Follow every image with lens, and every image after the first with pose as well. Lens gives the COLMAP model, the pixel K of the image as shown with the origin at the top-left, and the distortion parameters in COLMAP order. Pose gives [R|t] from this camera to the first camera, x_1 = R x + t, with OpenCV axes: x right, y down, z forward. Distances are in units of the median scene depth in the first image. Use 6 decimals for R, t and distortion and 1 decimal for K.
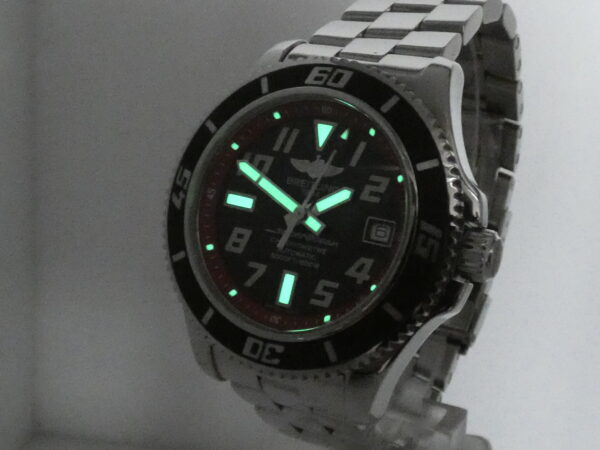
lens RADIAL K [[947.4, 0, 300.0], [0, 947.4, 225.0], [0, 0, 1]] dist [-0.131929, -0.002176]
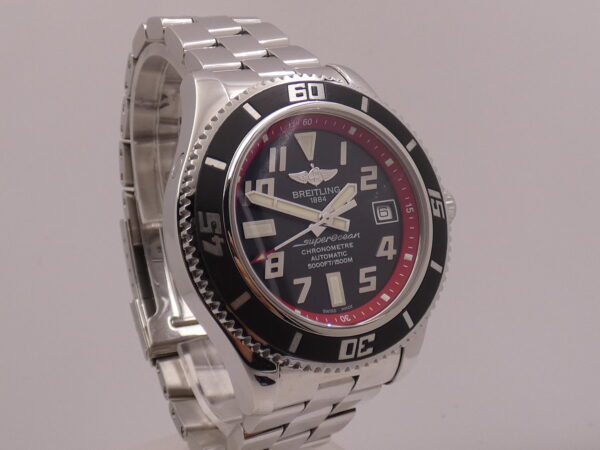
lens RADIAL K [[947.4, 0, 300.0], [0, 947.4, 225.0], [0, 0, 1]] dist [-0.131929, -0.002176]
pose [[0.549450, -0.261638, 0.793505, -0.878360], [0.297632, 0.948697, 0.106718, -0.129772], [-0.780718, 0.177536, 0.599133, 0.382951]]
